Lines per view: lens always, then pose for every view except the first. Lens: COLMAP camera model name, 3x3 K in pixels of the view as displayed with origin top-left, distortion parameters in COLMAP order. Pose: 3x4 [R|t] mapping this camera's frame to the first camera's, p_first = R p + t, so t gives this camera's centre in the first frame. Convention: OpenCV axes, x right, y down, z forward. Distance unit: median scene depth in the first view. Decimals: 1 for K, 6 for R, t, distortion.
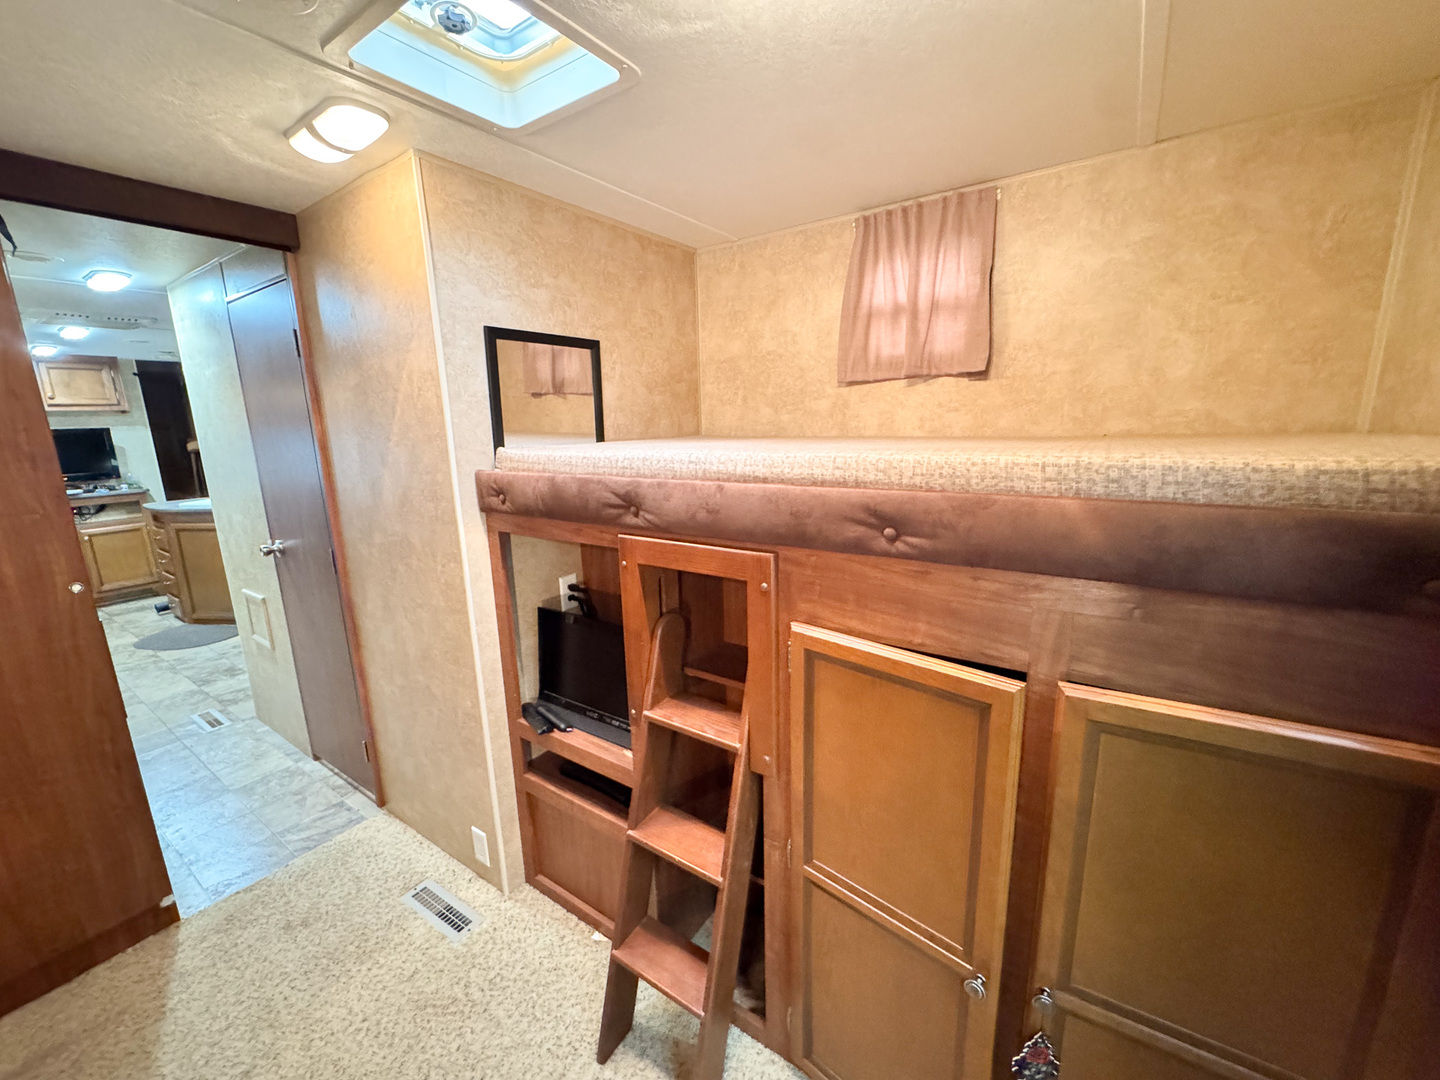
lens RADIAL K [[574.5, 0, 713.4], [0, 574.5, 539.7], [0, 0, 1]] dist [-0.002786, -0.000658]
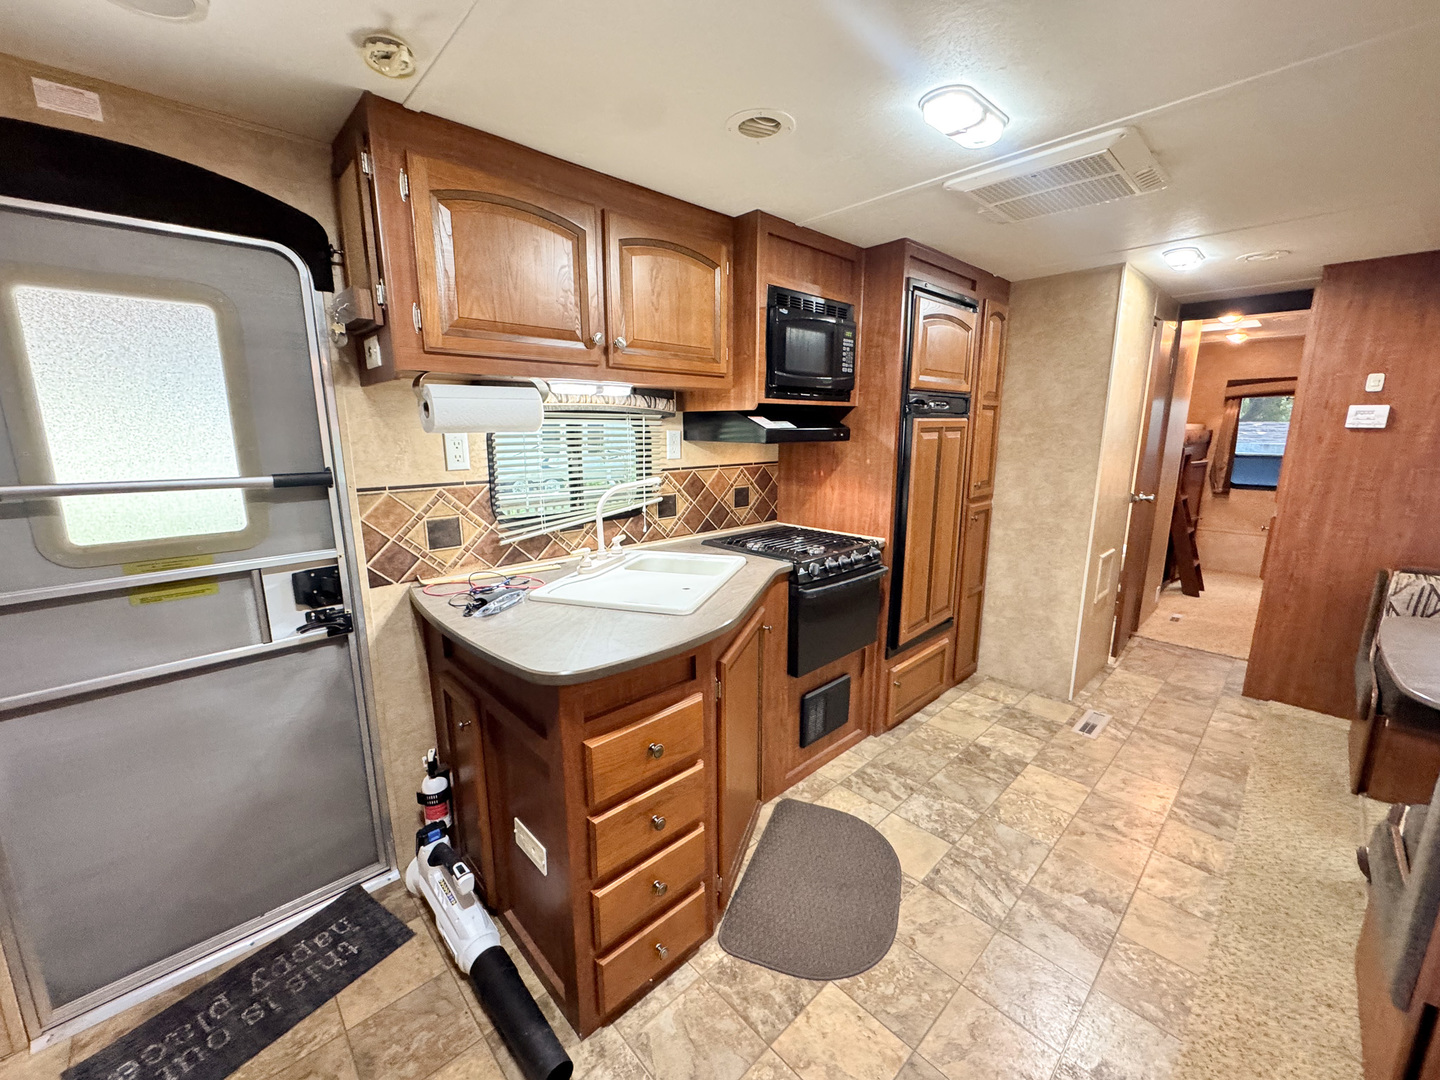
lens RADIAL K [[574.5, 0, 718.4], [0, 574.5, 538.1], [0, 0, 1]] dist [-0.002786, -0.000658]
pose [[0.203093, -0.165038, 0.965151, -1.870490], [0.201625, 0.971618, 0.123717, -0.210850], [-0.958176, 0.169472, 0.230604, 1.336146]]
